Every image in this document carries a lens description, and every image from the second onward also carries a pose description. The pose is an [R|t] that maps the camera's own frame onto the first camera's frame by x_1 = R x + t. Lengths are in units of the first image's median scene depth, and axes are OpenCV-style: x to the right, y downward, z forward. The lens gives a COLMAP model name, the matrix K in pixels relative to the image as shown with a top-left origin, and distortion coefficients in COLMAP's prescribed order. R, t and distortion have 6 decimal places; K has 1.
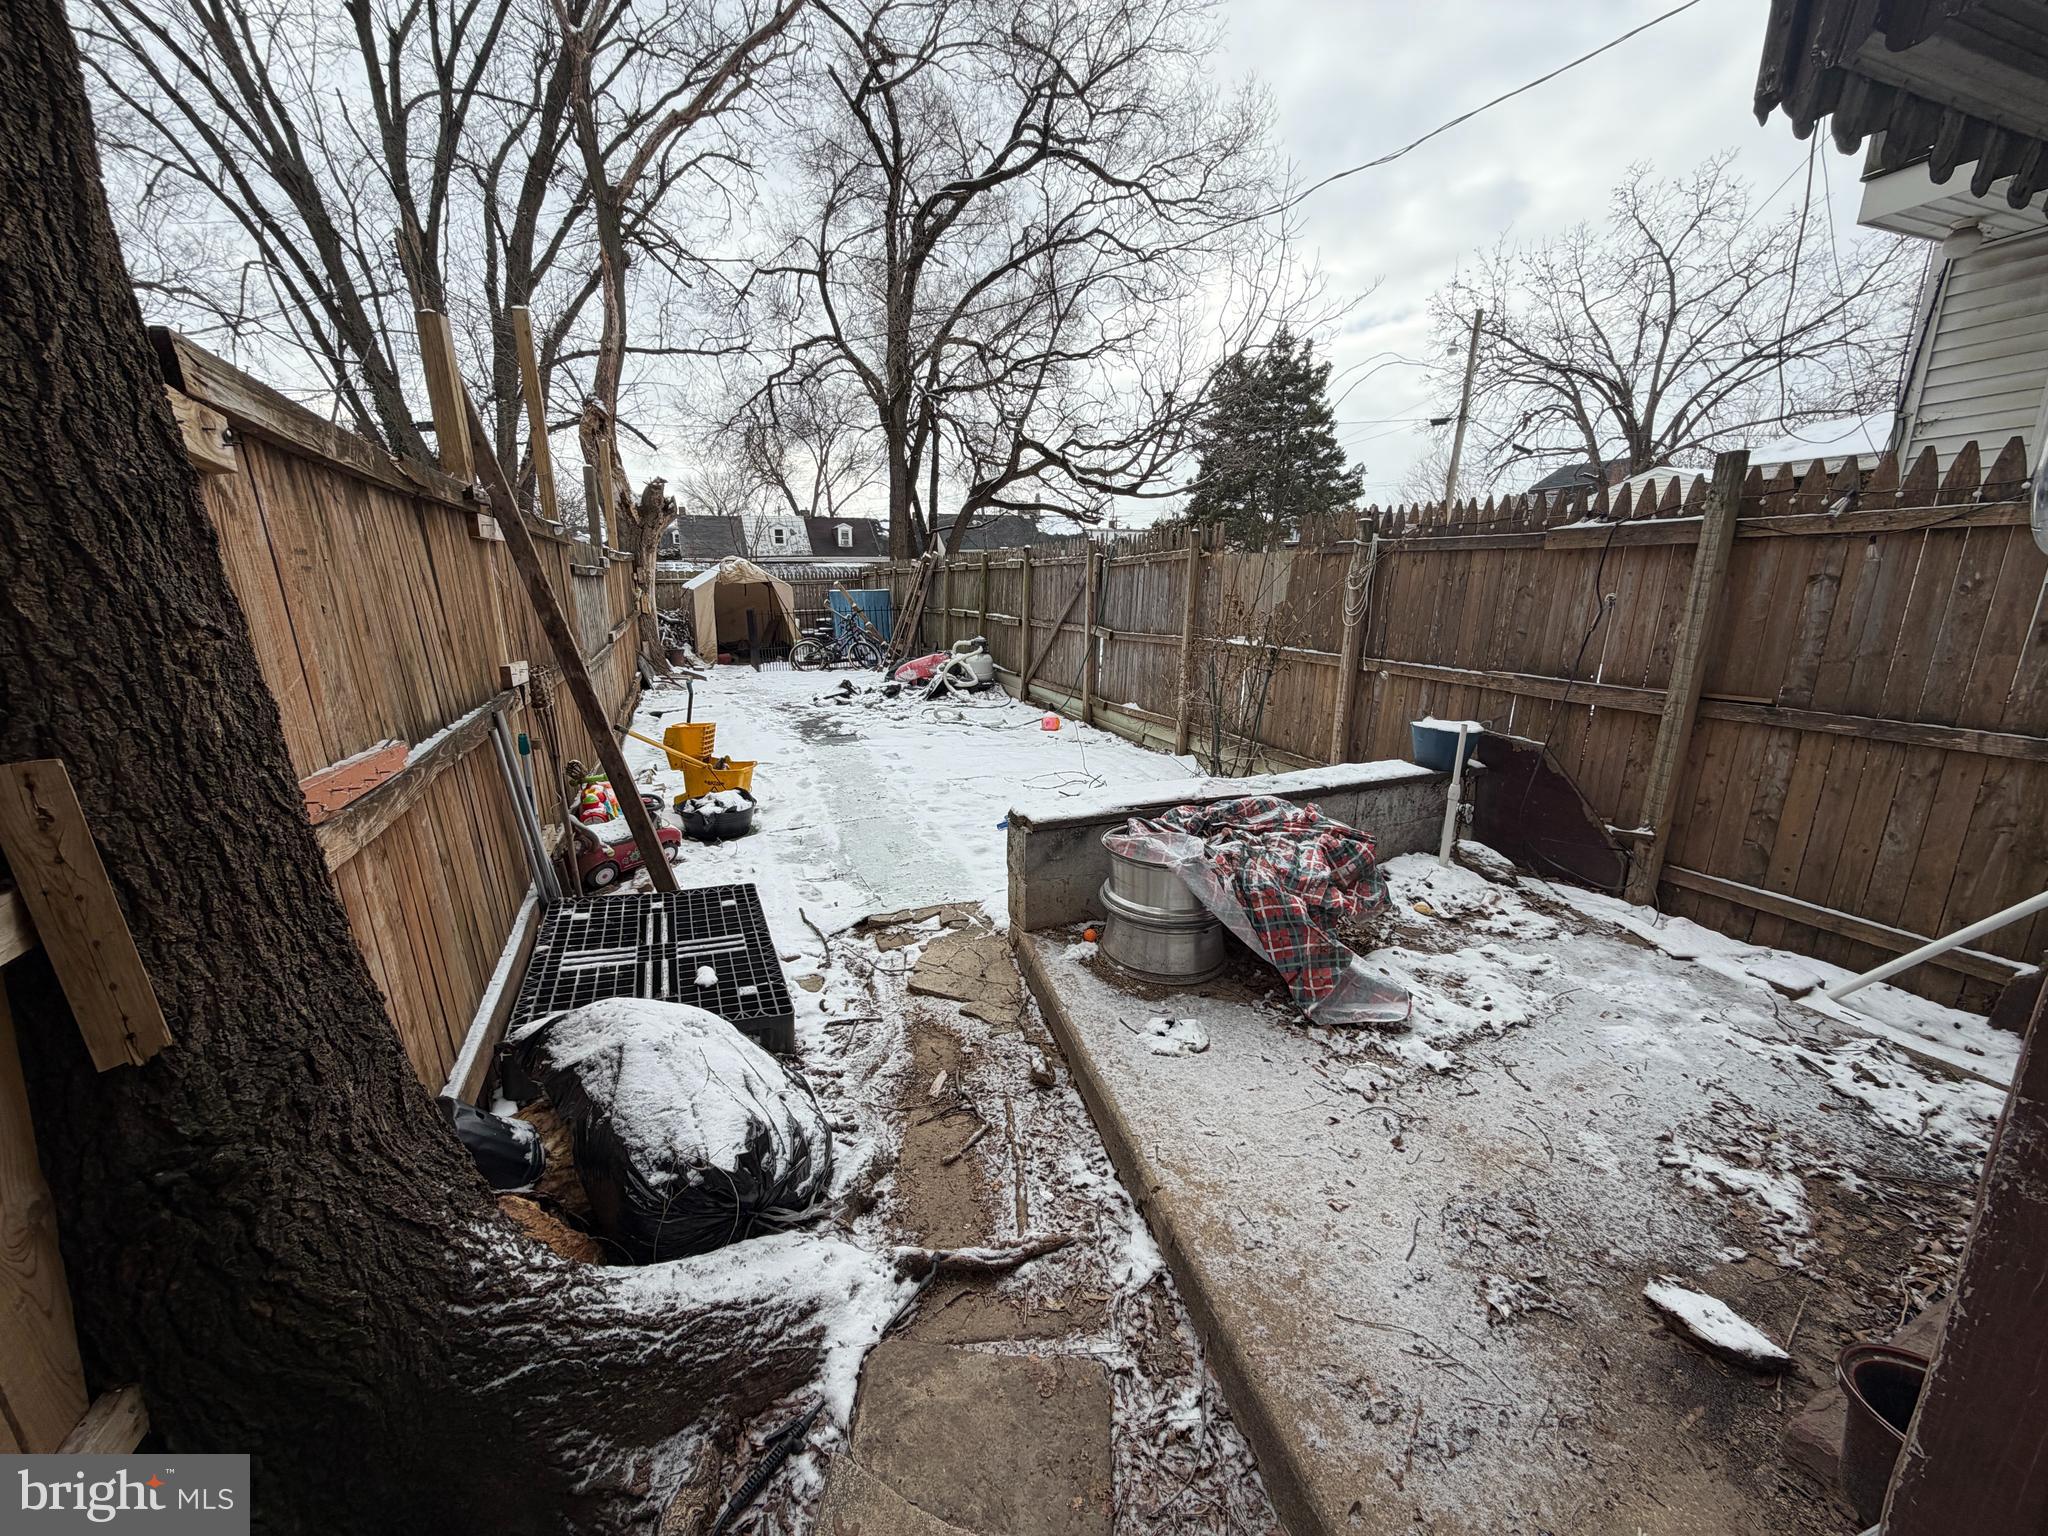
lens RADIAL K [[812.7, 0, 1012.5], [0, 812.7, 767.3], [0, 0, 1]] dist [0.000309, -0.000337]
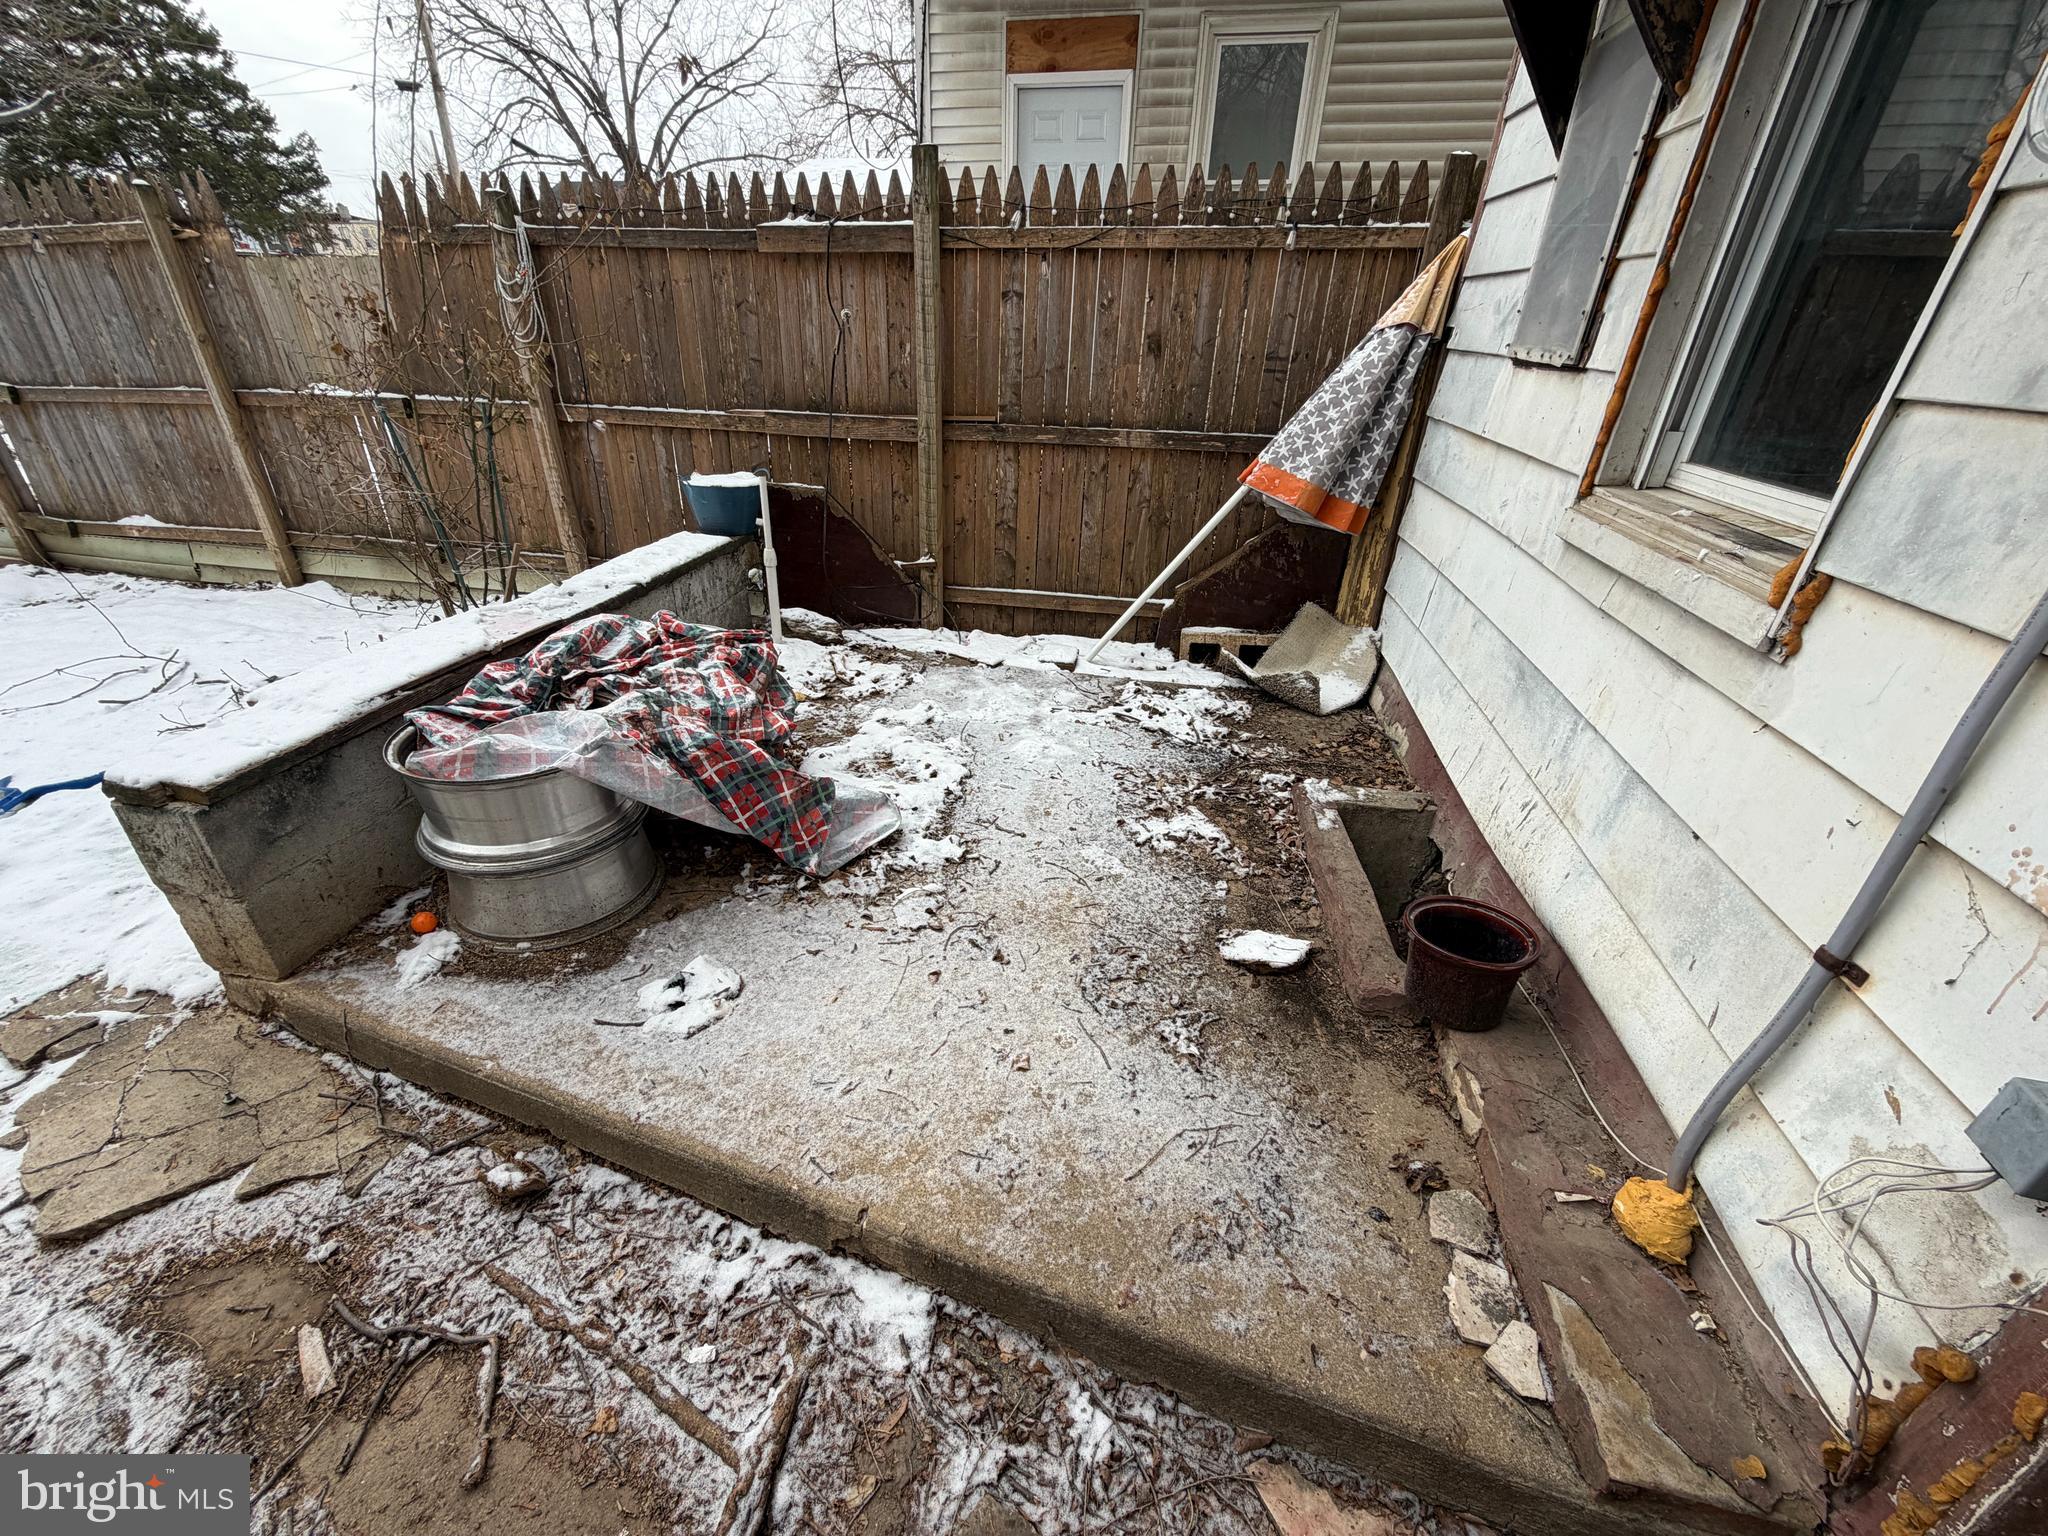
lens RADIAL K [[812.7, 0, 1015.6], [0, 812.7, 771.9], [0, 0, 1]] dist [0.000309, -0.000337]
pose [[0.531548, -0.393468, 0.750093, -0.082120], [0.168959, 0.917015, 0.361297, -0.037288], [-0.830006, -0.065312, 0.553917, 0.347507]]
